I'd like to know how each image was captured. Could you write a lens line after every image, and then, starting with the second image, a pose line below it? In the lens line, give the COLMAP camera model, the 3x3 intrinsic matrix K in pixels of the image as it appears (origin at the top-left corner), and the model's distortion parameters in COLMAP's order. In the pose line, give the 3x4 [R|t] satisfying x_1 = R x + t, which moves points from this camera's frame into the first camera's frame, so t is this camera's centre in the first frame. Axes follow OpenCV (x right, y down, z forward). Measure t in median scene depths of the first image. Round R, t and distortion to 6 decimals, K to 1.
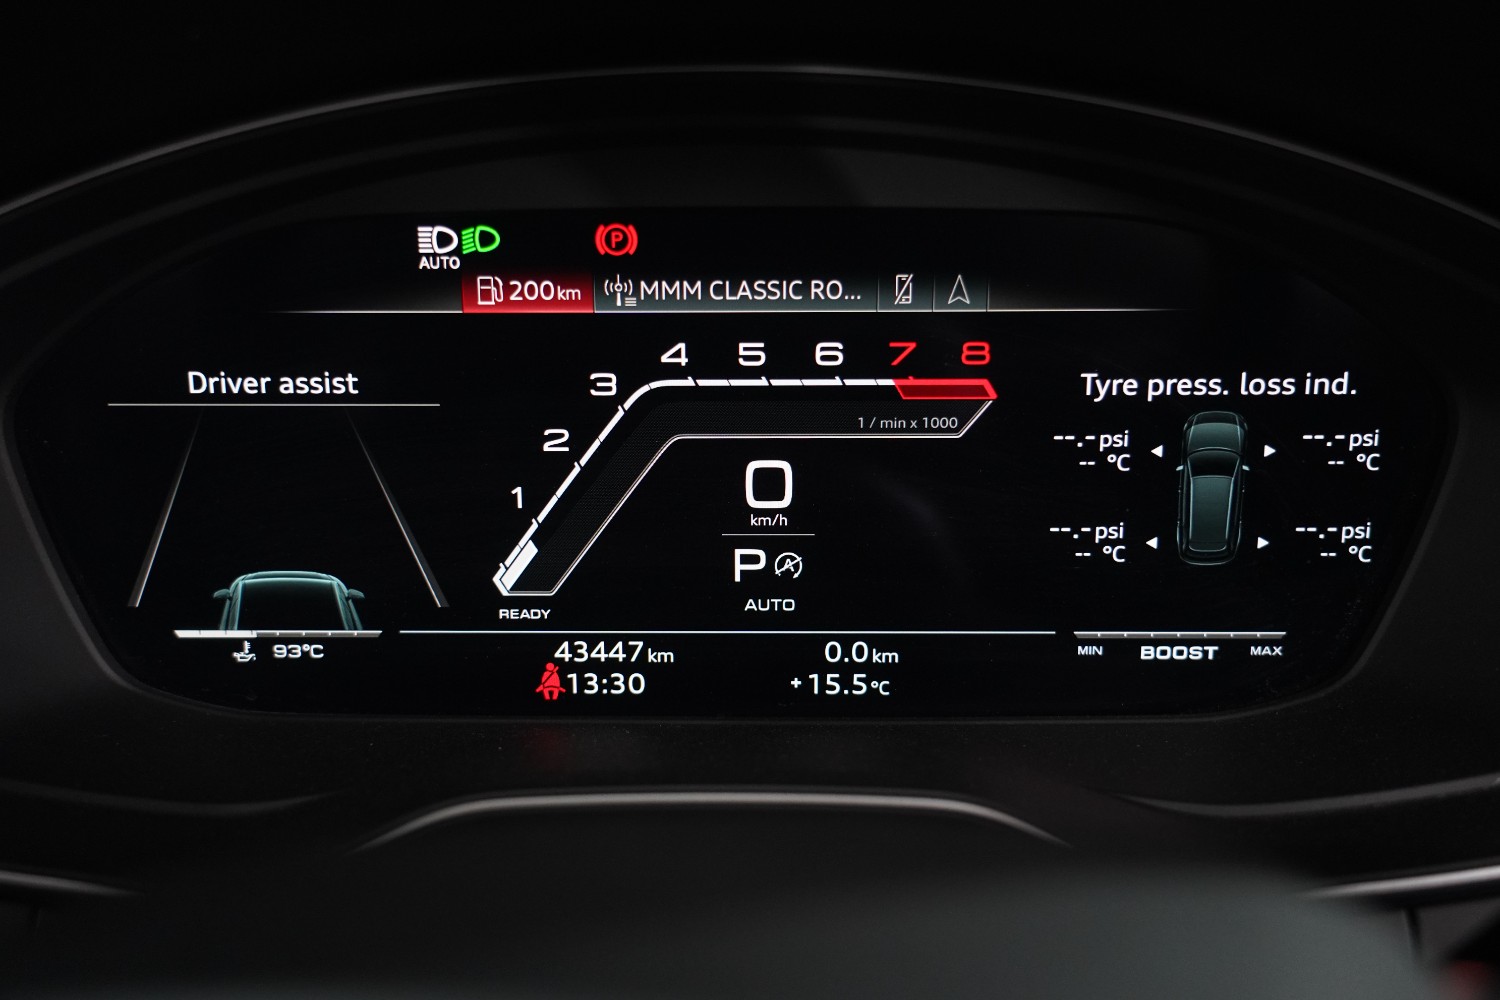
lens RADIAL K [[1726.9, 0, 754.9], [0, 1726.9, 491.1], [0, 0, 1]] dist [0.075260, 0.000000]
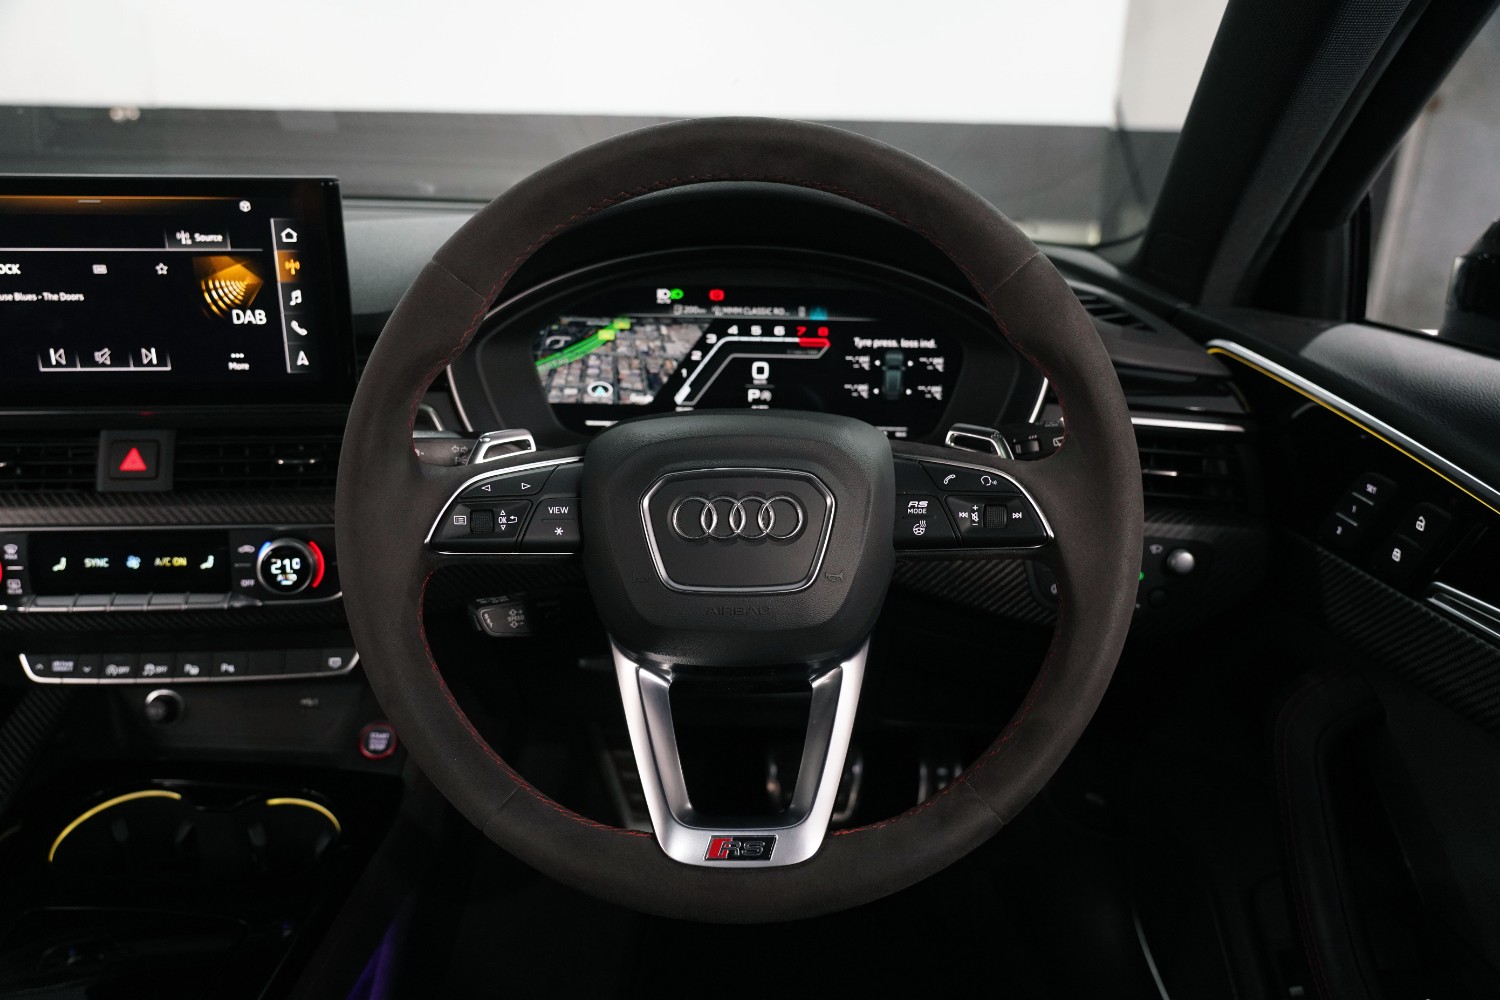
lens RADIAL K [[1167.5, 0, 754.3], [0, 1167.5, 508.8], [0, 0, 1]] dist [-0.010905, 0.005505]
pose [[0.999738, 0.022881, 0.000725, 0.000952], [-0.022892, 0.999298, 0.029651, 0.197259], [-0.000046, -0.029660, 0.999560, -1.256766]]
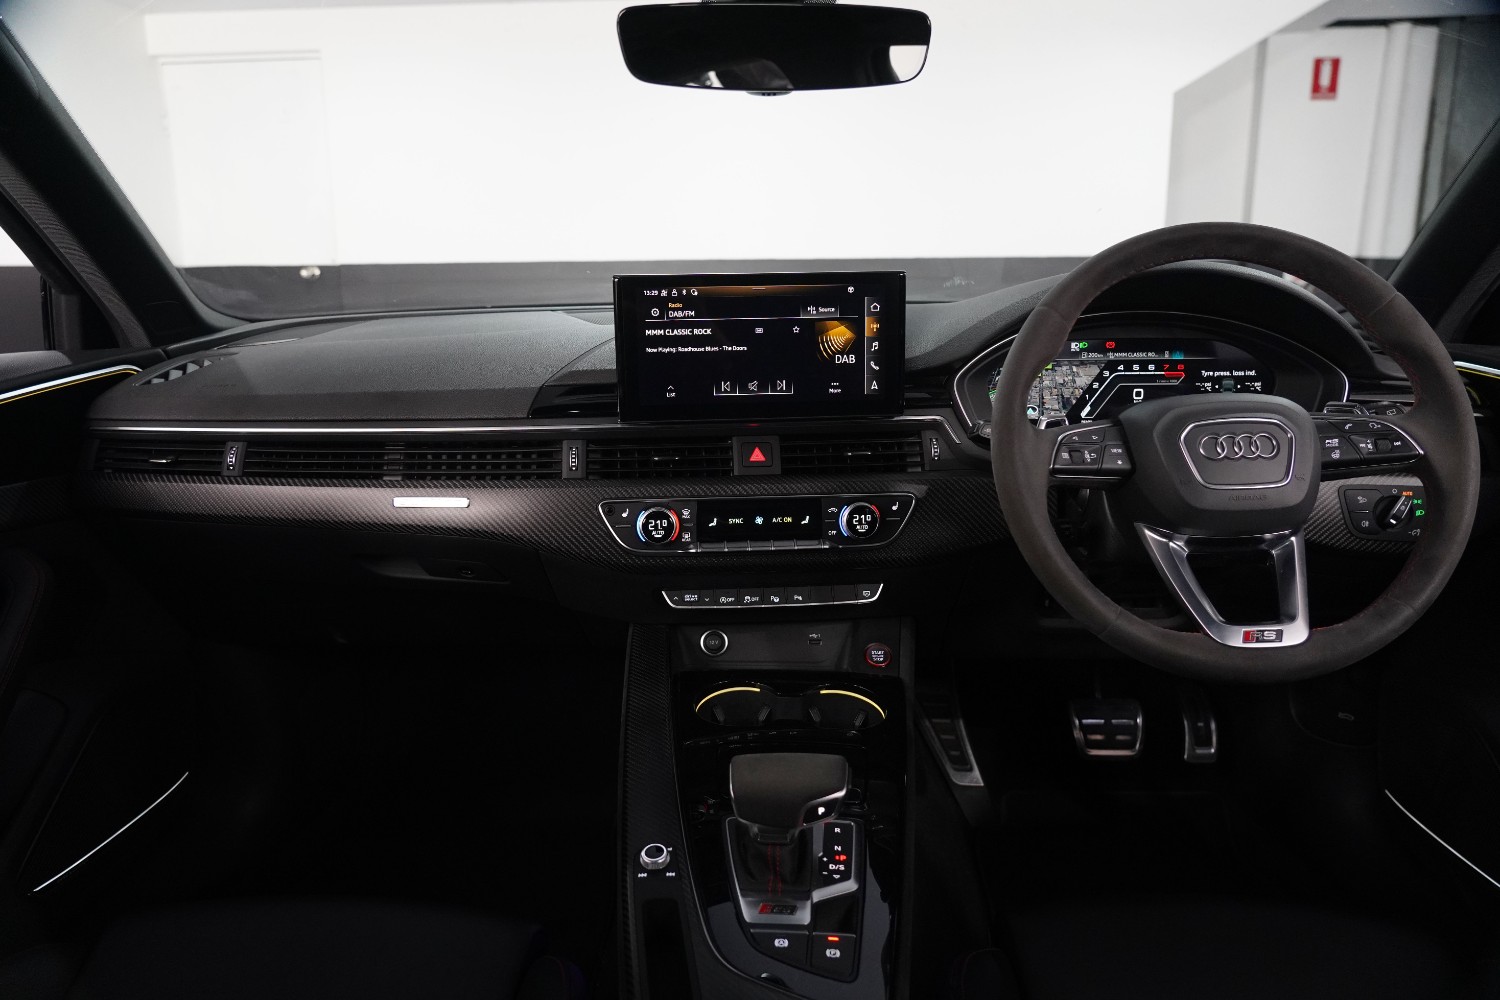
lens RADIAL K [[1167.5, 0, 705.9], [0, 1167.5, 505.8], [0, 0, 1]] dist [-0.010905, 0.005505]
pose [[0.999797, -0.002696, -0.019984, -1.184257], [0.000757, 0.995340, -0.096429, 0.646974], [0.020151, 0.096395, 0.995139, -2.360298]]
